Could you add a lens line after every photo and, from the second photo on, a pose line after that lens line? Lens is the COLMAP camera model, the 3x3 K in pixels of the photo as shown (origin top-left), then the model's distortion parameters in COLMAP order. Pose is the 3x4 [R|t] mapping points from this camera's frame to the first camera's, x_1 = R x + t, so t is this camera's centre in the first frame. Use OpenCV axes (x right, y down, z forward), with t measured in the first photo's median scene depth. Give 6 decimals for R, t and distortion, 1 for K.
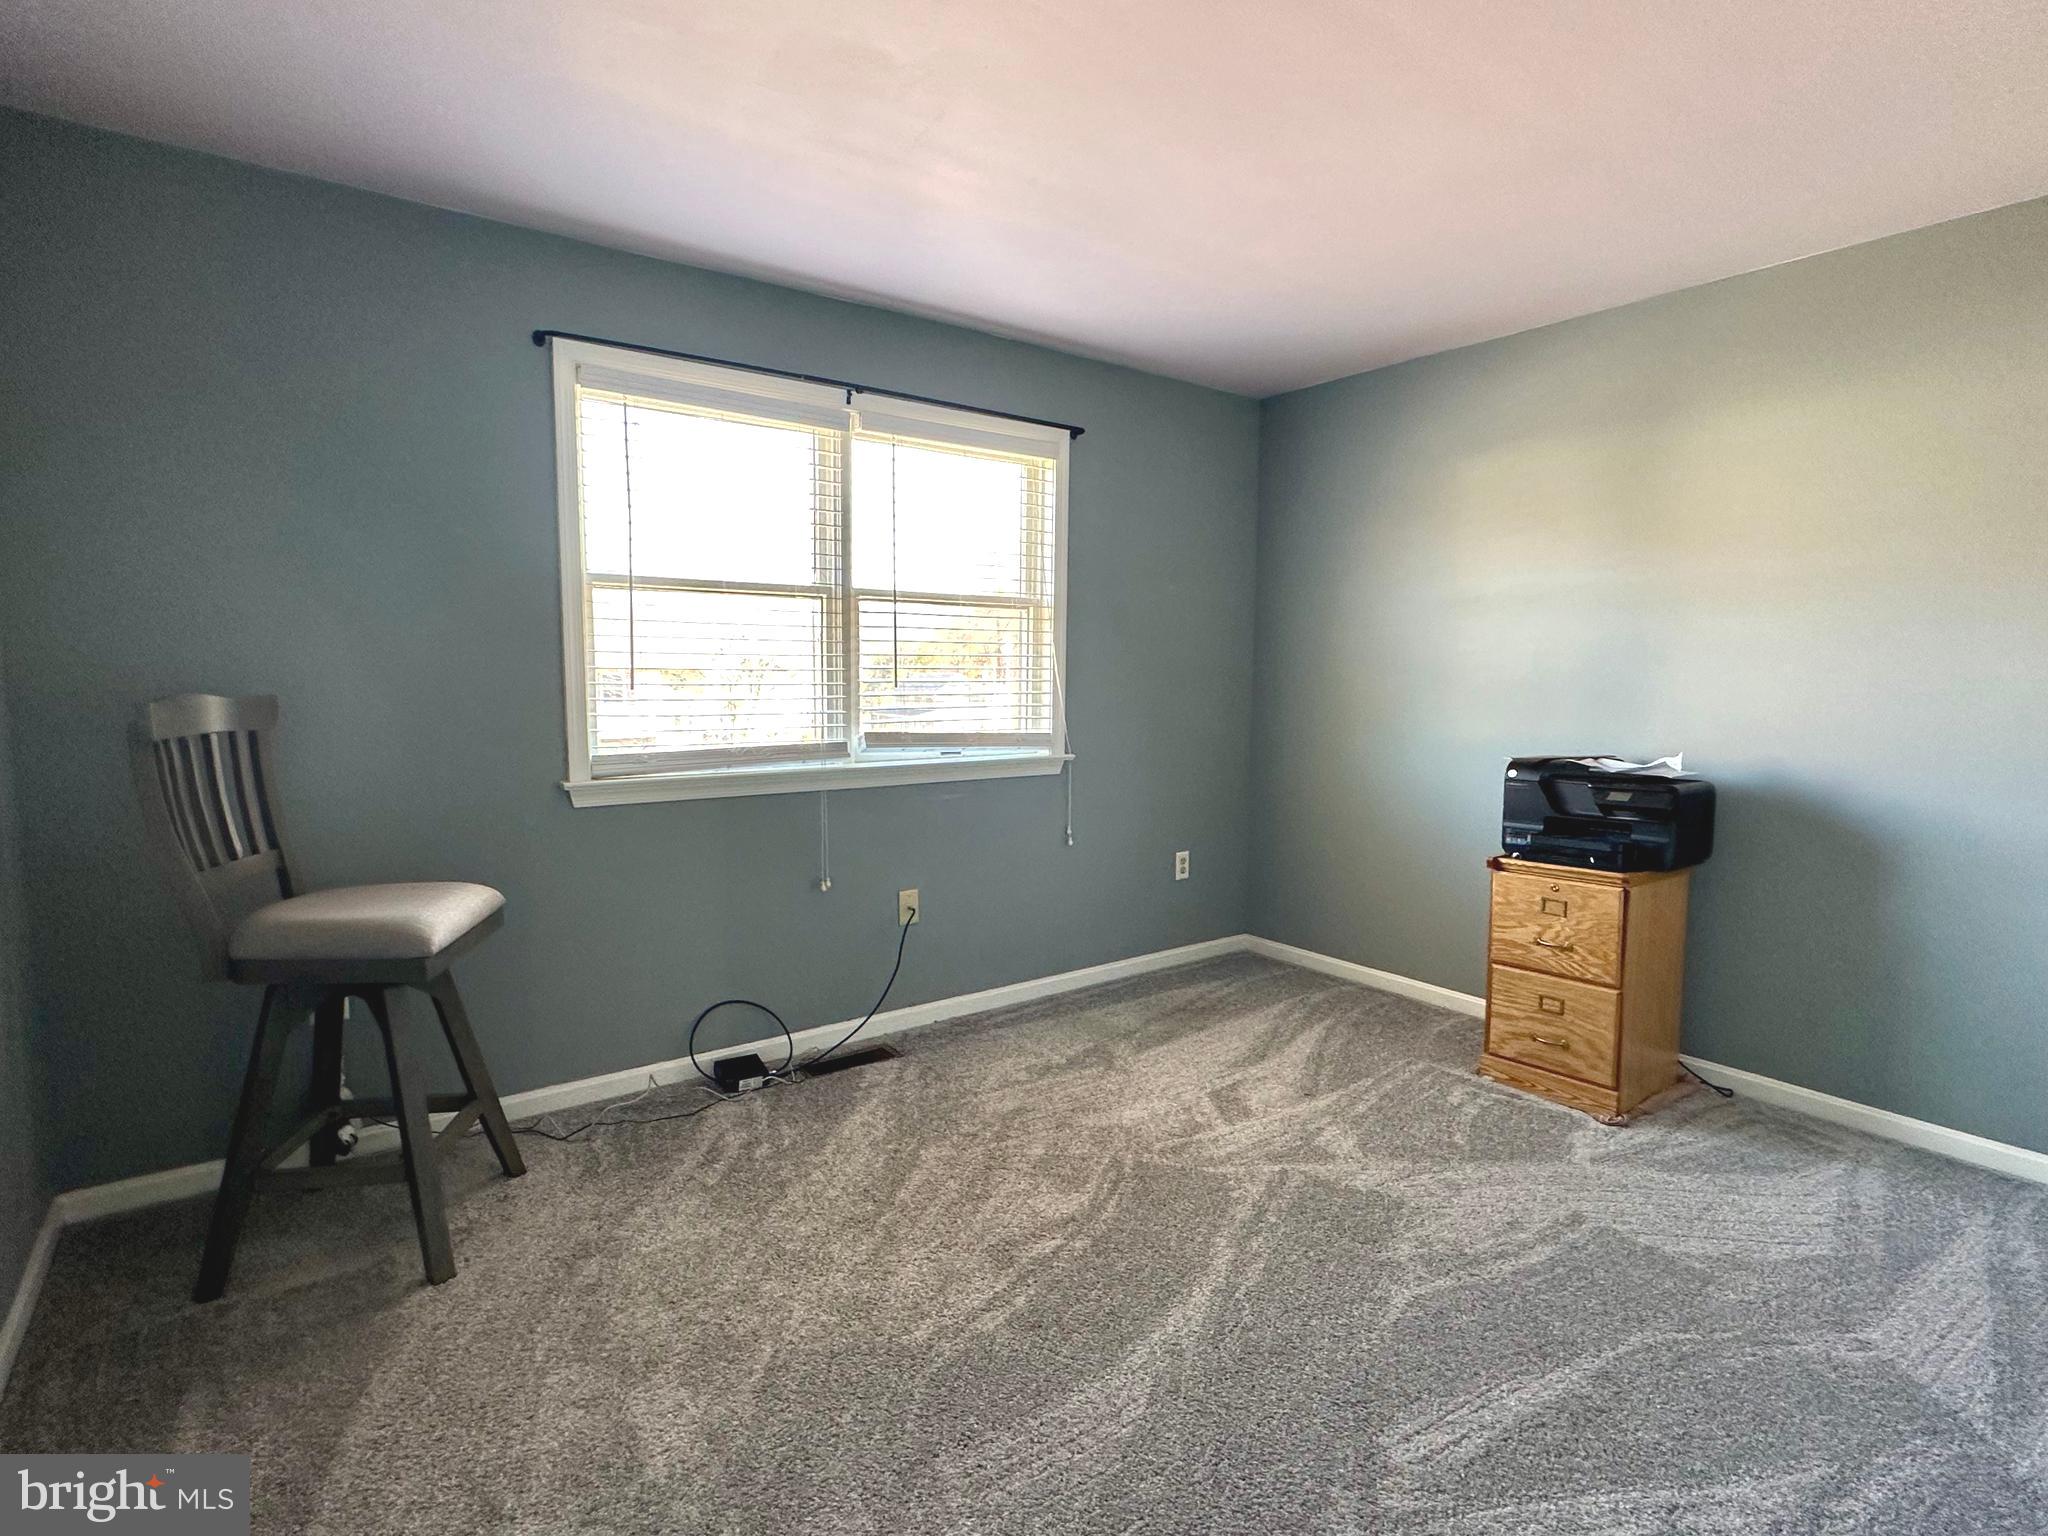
lens RADIAL K [[1020.5, 0, 1019.2], [0, 1020.5, 775.7], [0, 0, 1]] dist [0.001534, 0.000238]
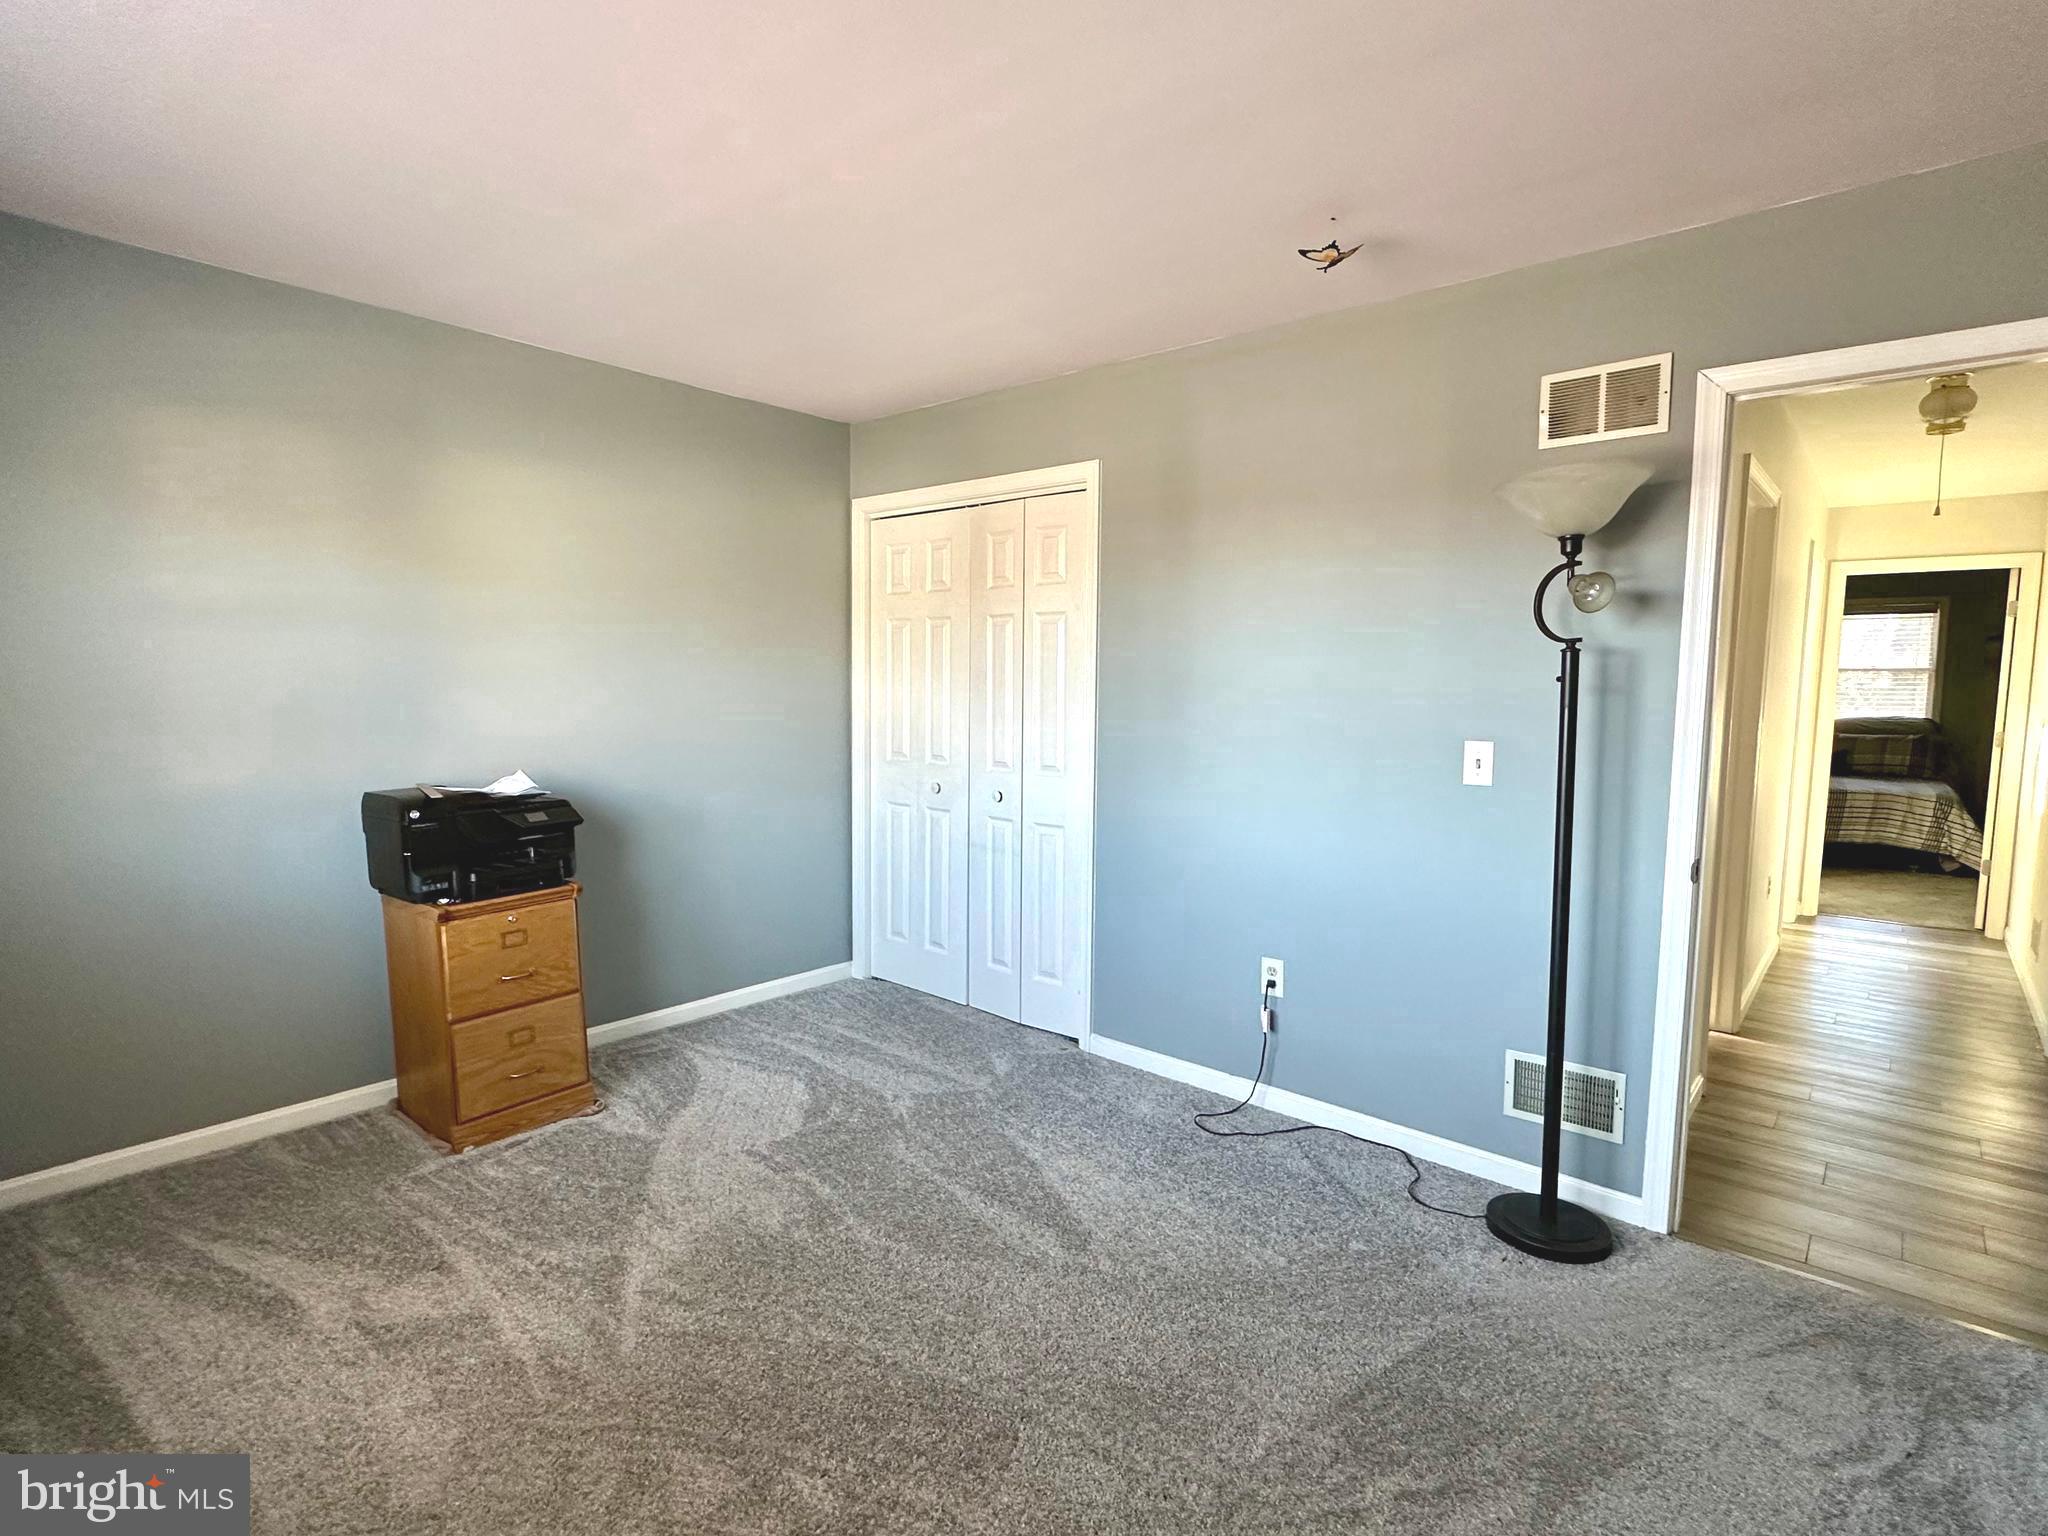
lens RADIAL K [[1020.5, 0, 1019.2], [0, 1020.5, 775.7], [0, 0, 1]] dist [0.001534, 0.000238]
pose [[-0.220990, -0.100703, 0.970063, -0.525383], [0.093113, 0.987933, 0.123771, -0.102964], [-0.970821, 0.117678, -0.208946, 0.726219]]
